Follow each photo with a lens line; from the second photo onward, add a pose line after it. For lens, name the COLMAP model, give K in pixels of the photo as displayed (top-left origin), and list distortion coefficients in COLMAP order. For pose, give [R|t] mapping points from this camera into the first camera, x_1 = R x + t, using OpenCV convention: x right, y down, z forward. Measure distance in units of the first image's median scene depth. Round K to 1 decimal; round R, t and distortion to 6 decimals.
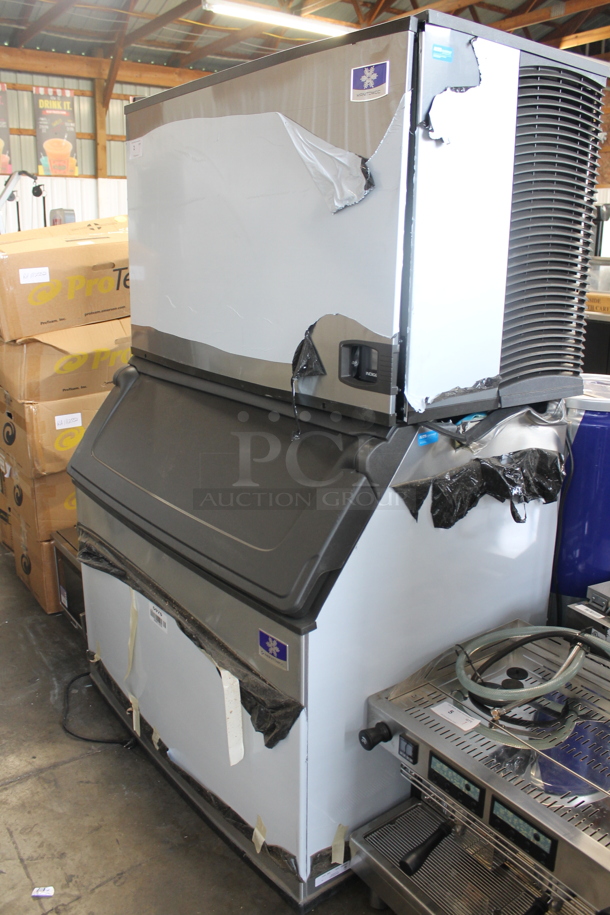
lens RADIAL K [[788.9, 0, 297.3], [0, 788.9, 456.2], [0, 0, 1]] dist [-0.163644, 0.147427]
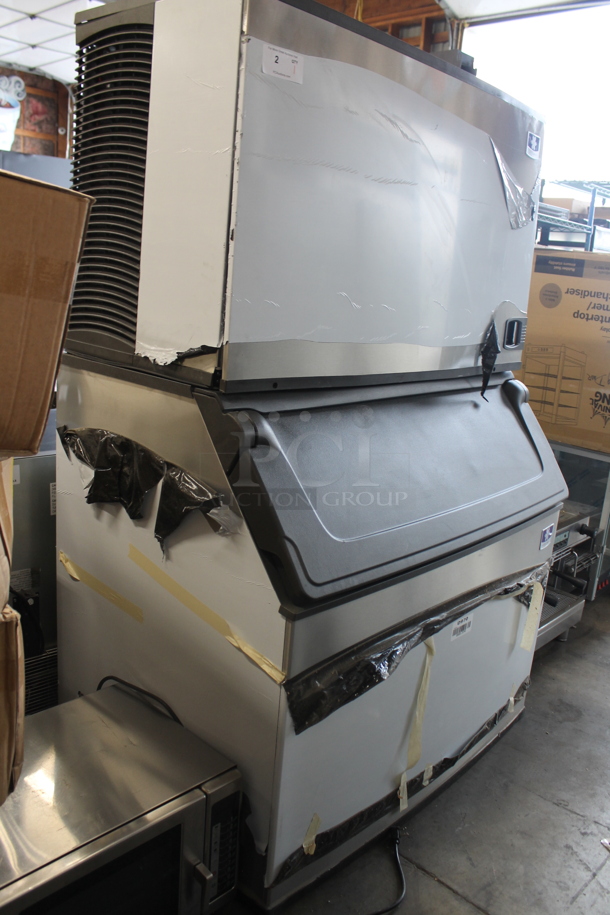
lens RADIAL K [[783.1, 0, 305.0], [0, 783.1, 457.5], [0, 0, 1]] dist [-0.160415, 0.142827]
pose [[-0.211082, -0.249207, 0.945167, -1.115322], [0.174249, 0.941872, 0.287253, -0.339859], [-0.961812, 0.225329, -0.155388, 1.444941]]
